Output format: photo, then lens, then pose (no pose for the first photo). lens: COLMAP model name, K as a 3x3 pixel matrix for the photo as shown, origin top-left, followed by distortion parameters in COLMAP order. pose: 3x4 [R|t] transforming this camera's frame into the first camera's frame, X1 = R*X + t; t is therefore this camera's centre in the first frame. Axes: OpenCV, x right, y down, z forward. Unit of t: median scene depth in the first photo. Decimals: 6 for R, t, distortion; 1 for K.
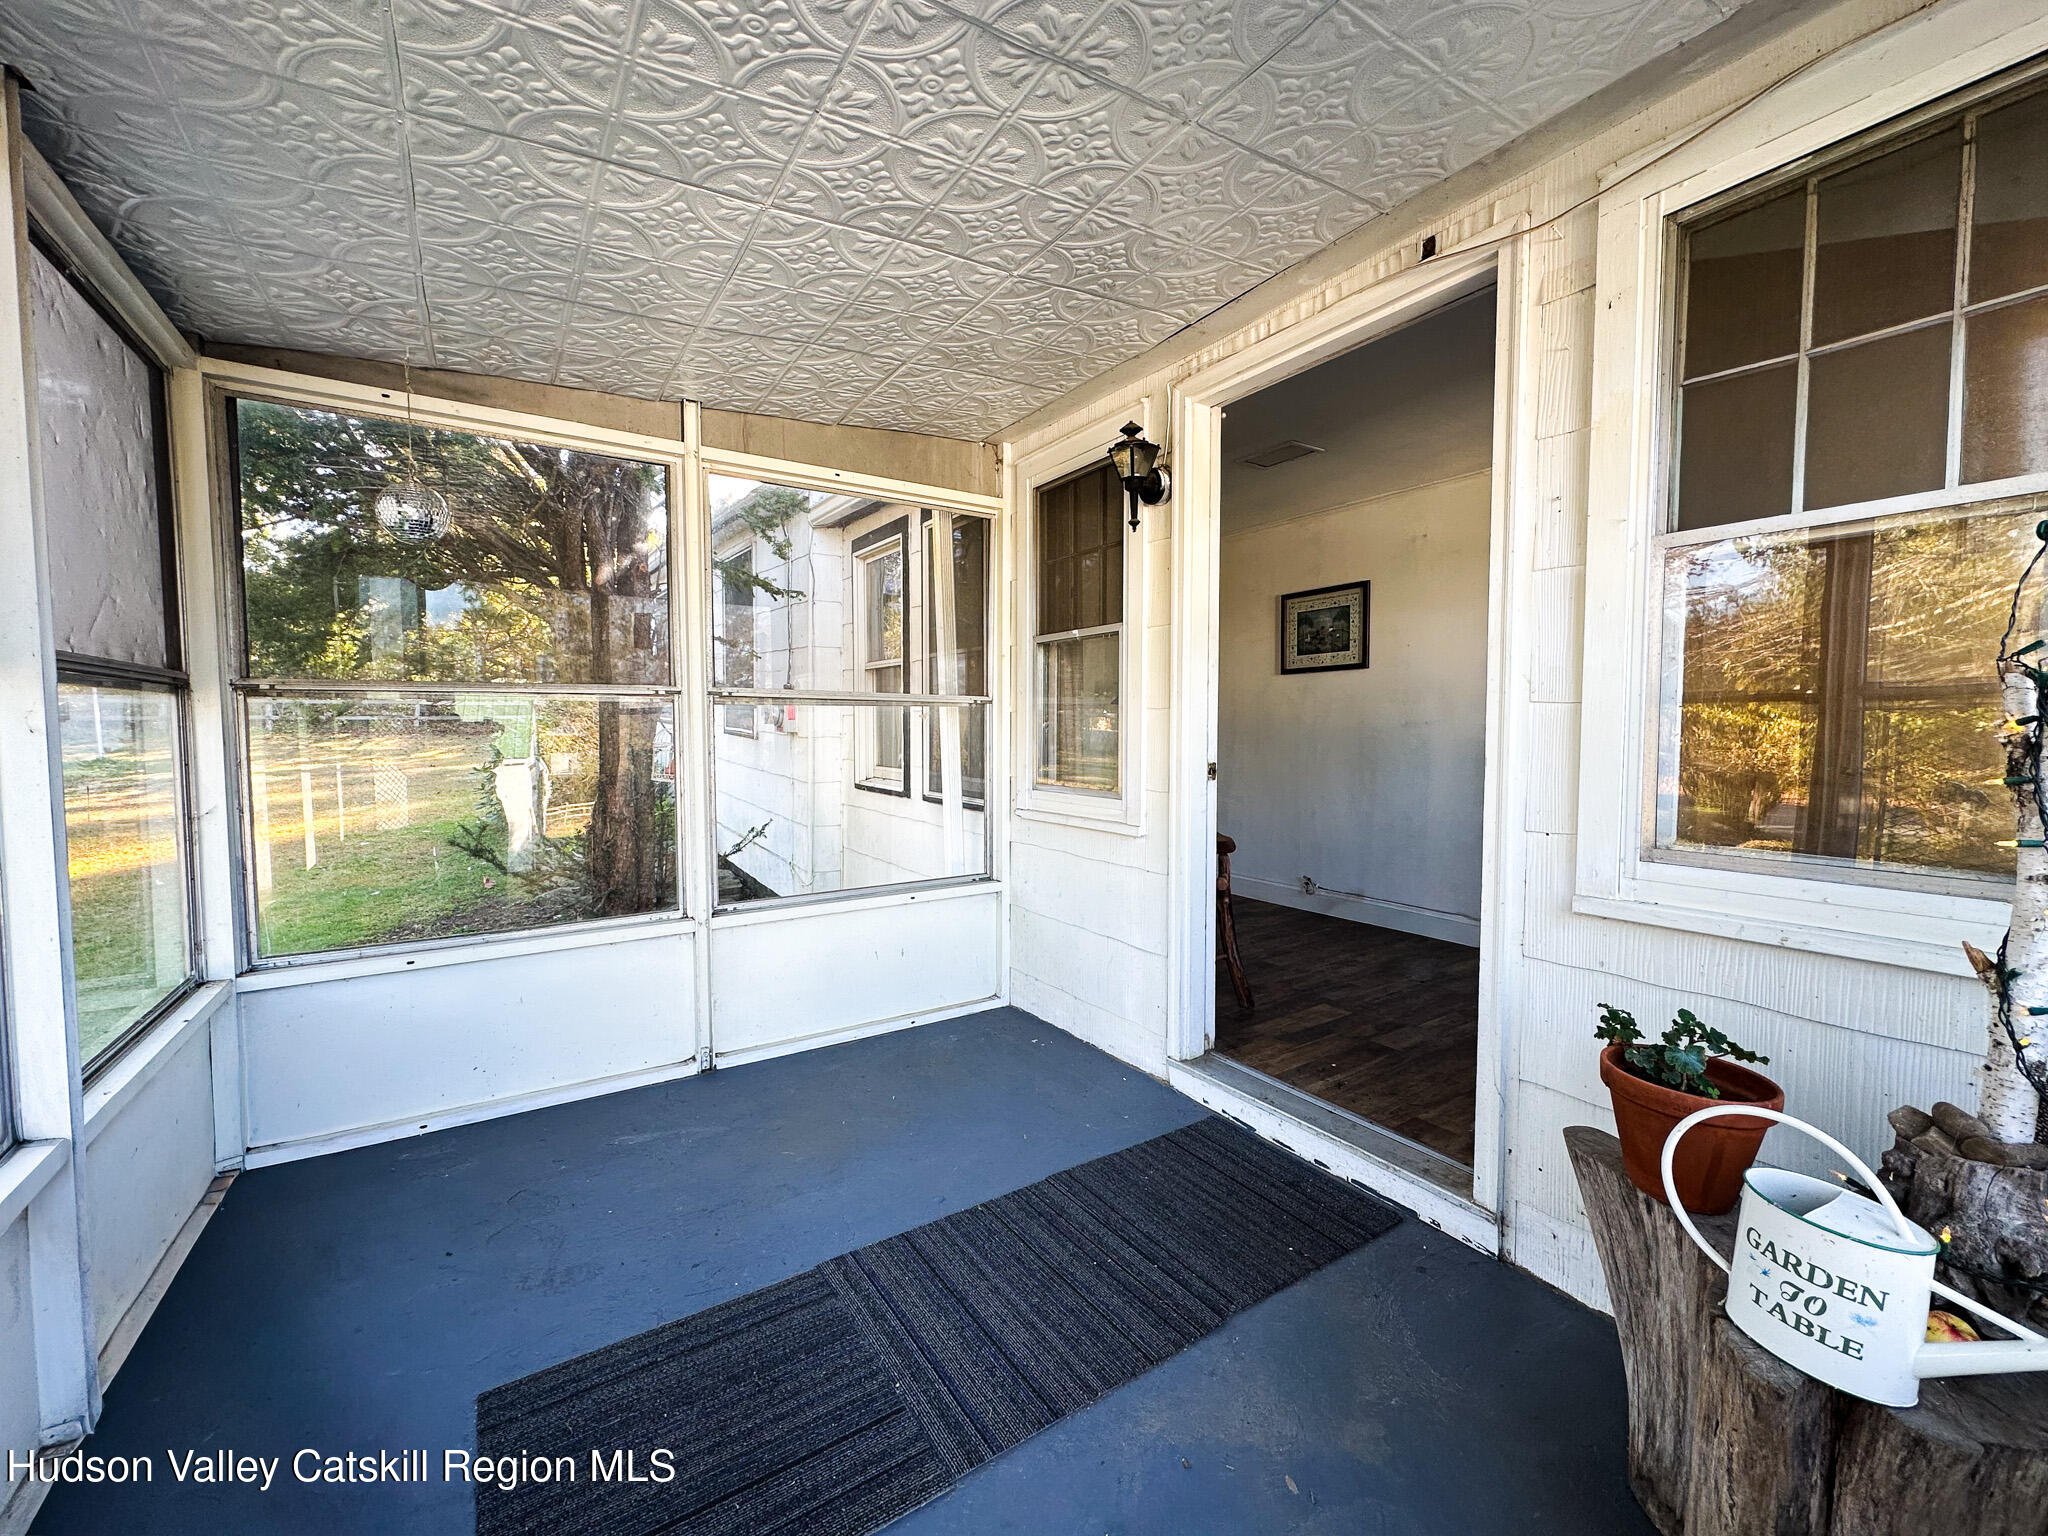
lens RADIAL K [[822.2, 0, 1024.0], [0, 822.2, 768.0], [0, 0, 1]] dist [-0.001812, -0.000144]
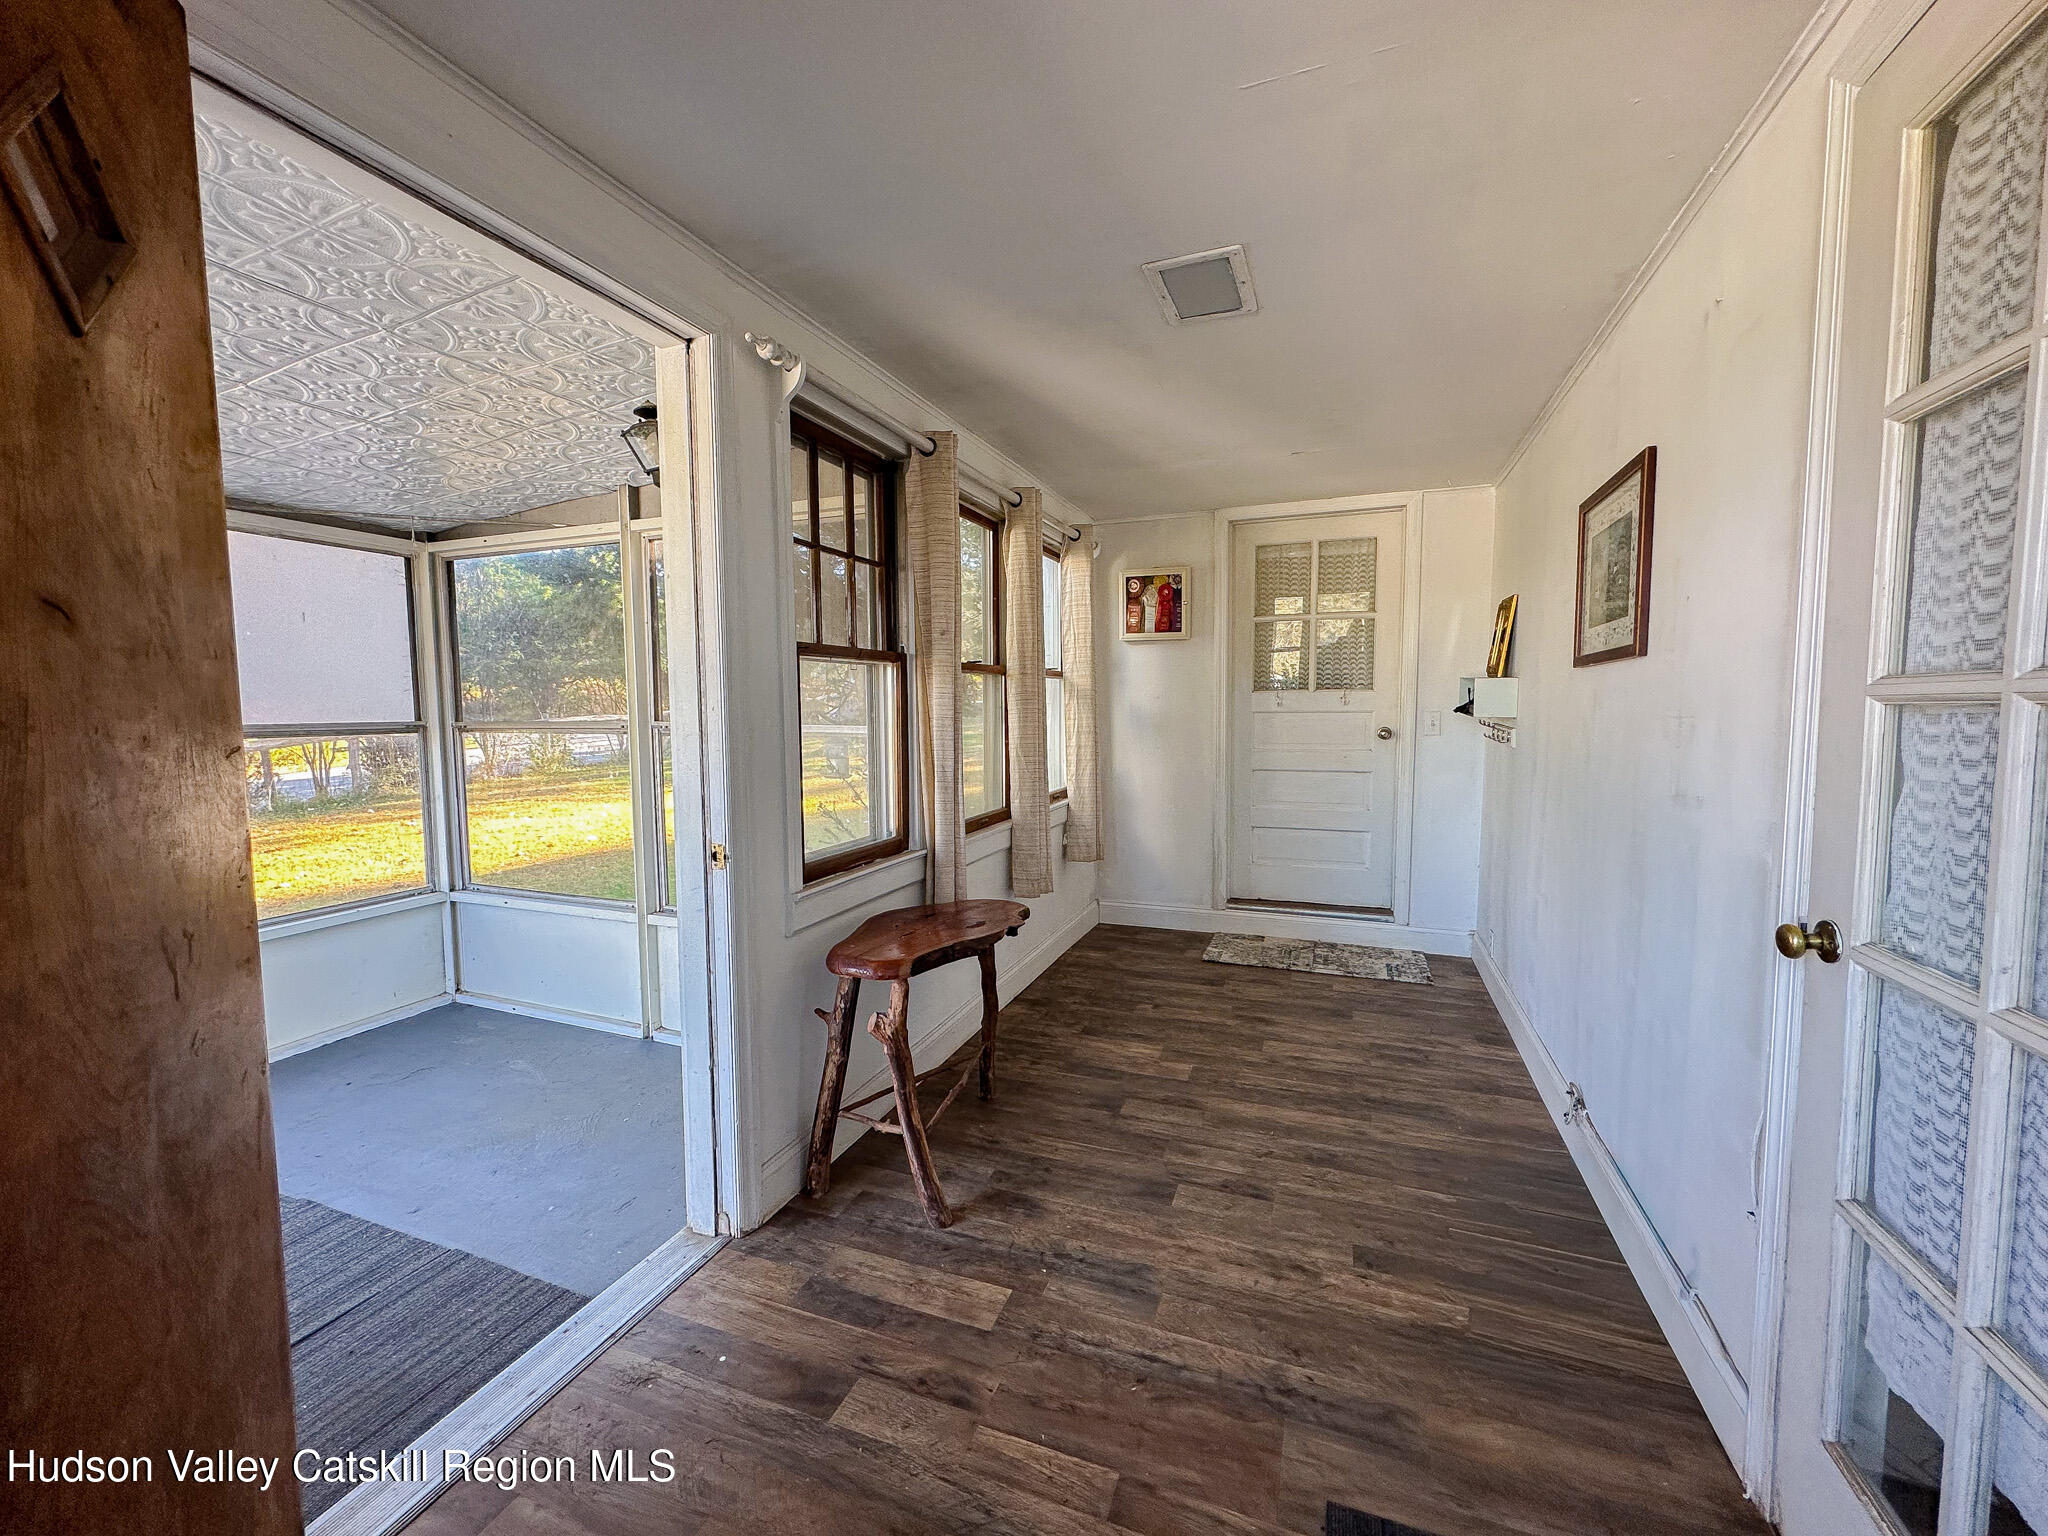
lens RADIAL K [[822.2, 0, 1024.0], [0, 822.2, 768.0], [0, 0, 1]] dist [-0.001812, -0.000144]
pose [[0.571751, 0.060471, -0.818196, 1.146548], [-0.037661, 0.998163, 0.047455, -0.138709], [0.819562, 0.003682, 0.572978, 0.967364]]
